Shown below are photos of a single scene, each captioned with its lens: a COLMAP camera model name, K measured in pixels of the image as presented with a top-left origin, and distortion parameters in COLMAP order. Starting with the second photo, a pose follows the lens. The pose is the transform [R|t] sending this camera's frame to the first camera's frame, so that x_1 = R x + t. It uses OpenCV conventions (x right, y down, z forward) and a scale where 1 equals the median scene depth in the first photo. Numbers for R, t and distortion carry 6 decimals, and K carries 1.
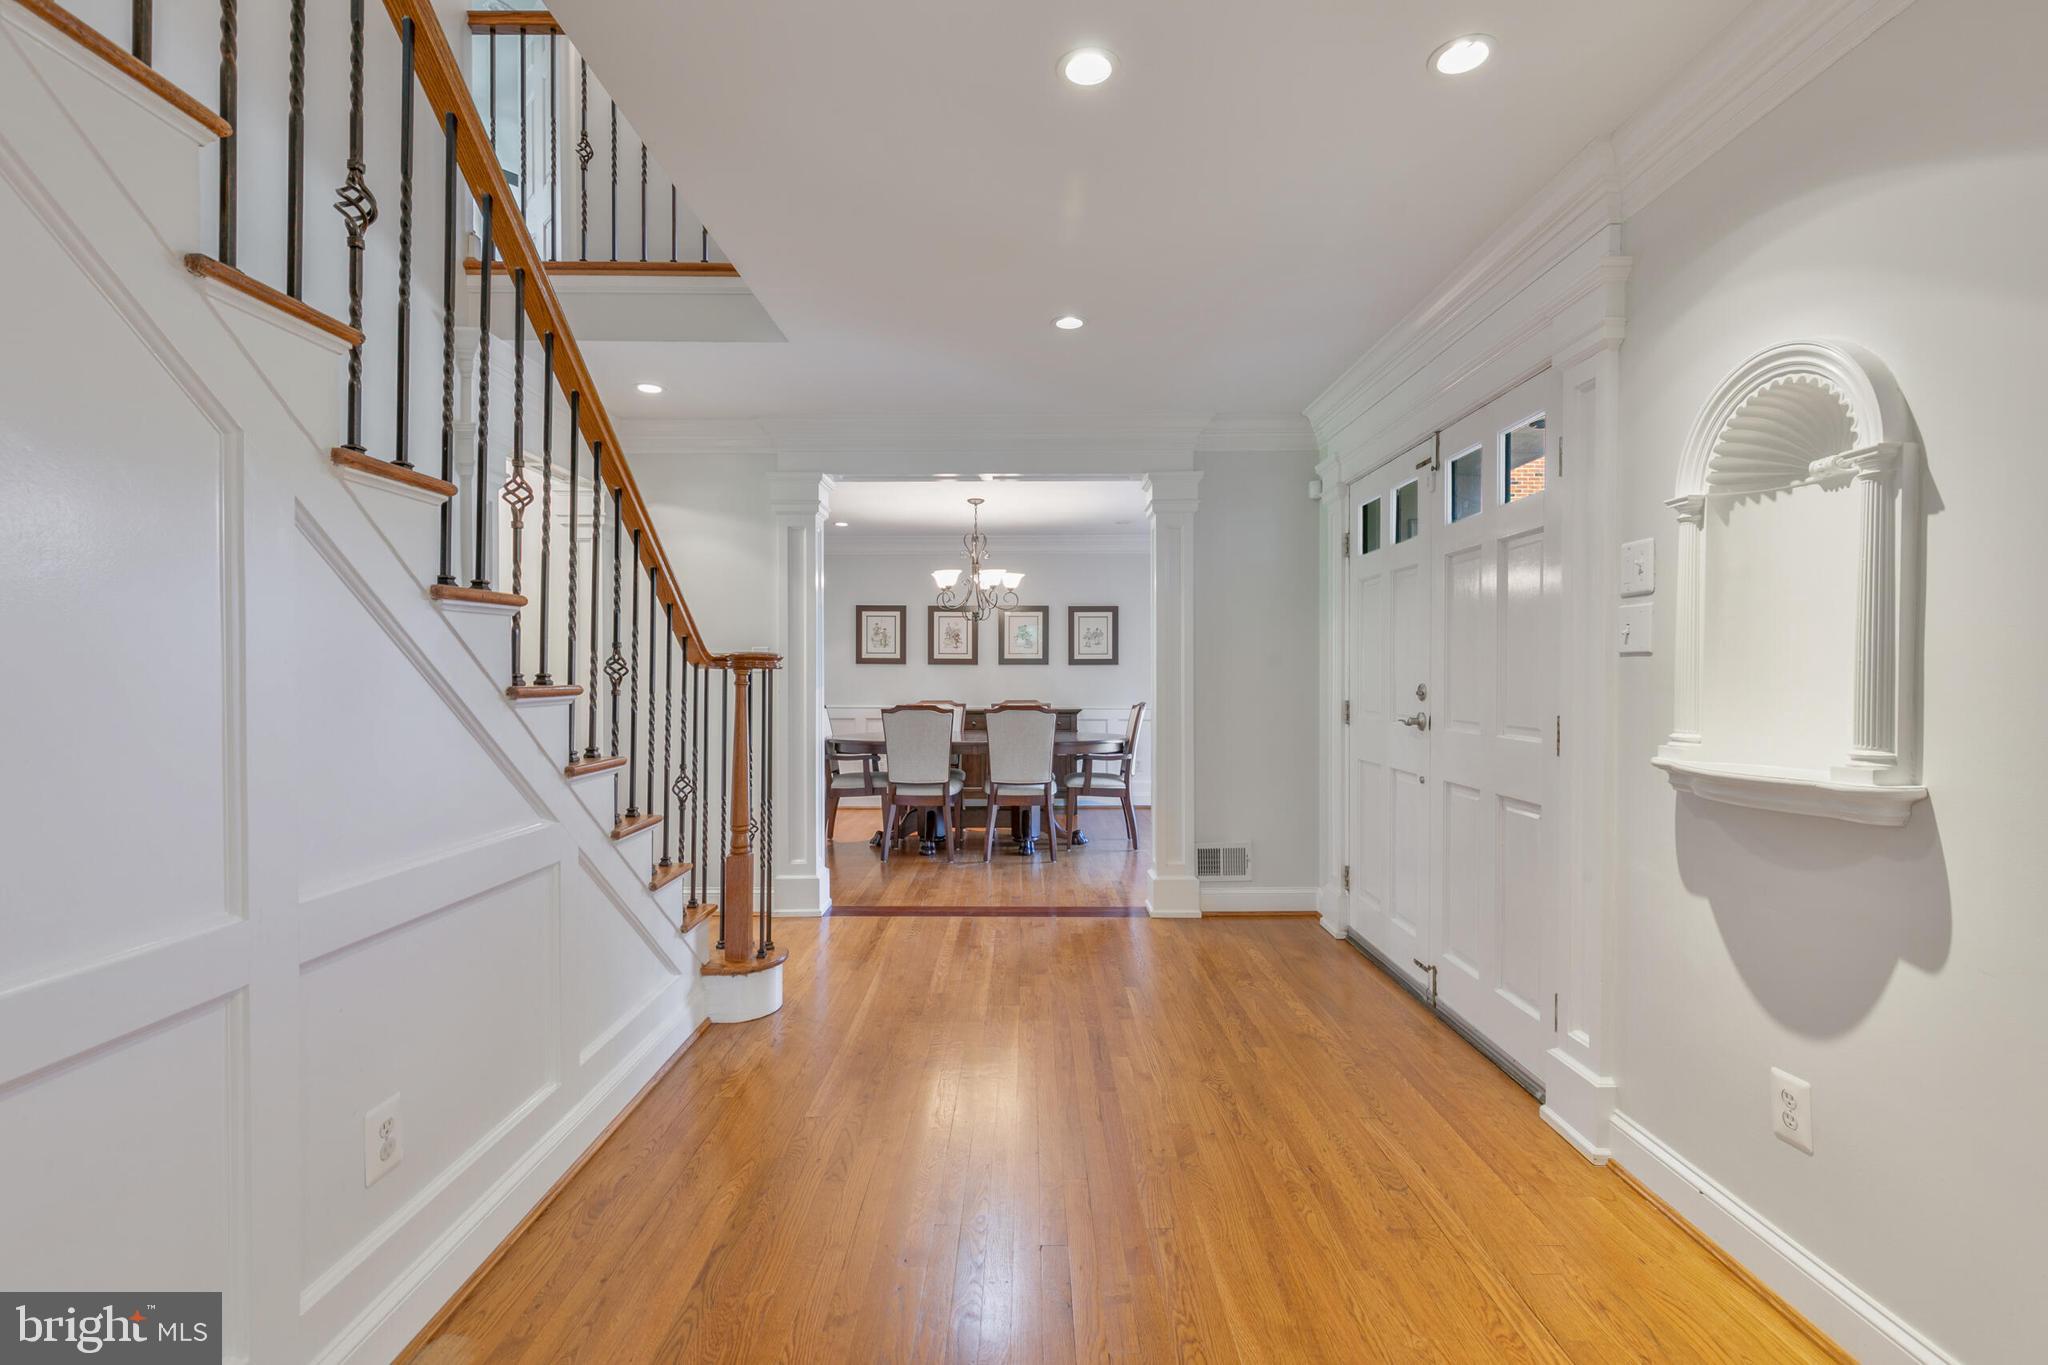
lens RADIAL K [[913.5, 0, 1020.7], [0, 913.5, 683.5], [0, 0, 1]] dist [0.005030, -0.001103]
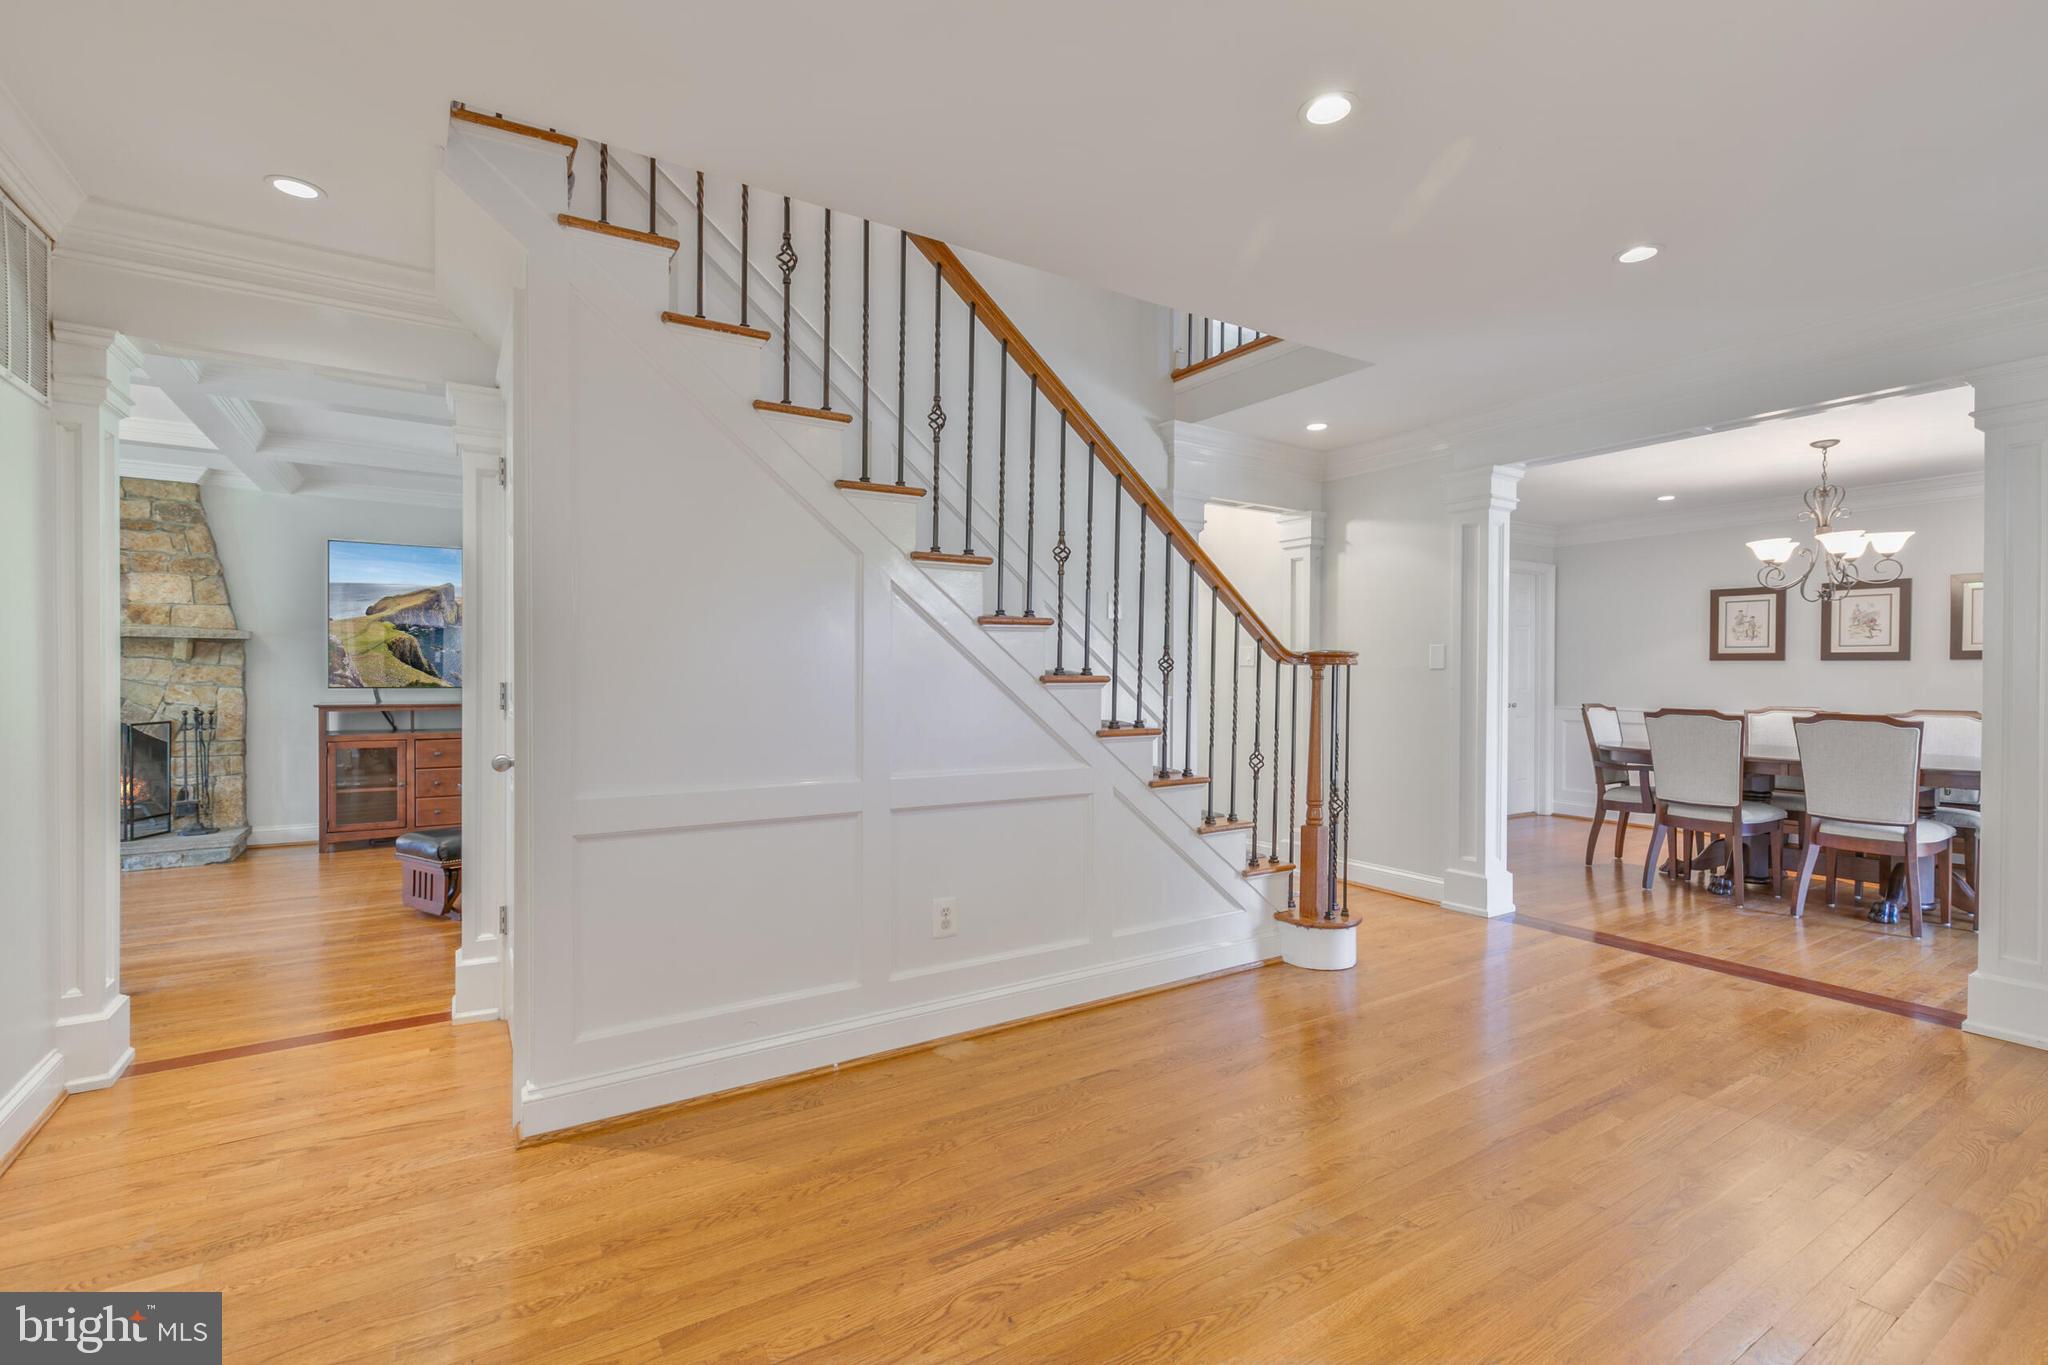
lens RADIAL K [[913.5, 0, 1020.7], [0, 913.5, 683.5], [0, 0, 1]] dist [0.005030, -0.001103]
pose [[0.541238, 0.012065, -0.840783, 0.257097], [-0.012090, 0.999905, 0.006566, 0.002192], [0.840782, 0.006611, 0.541333, 0.033336]]
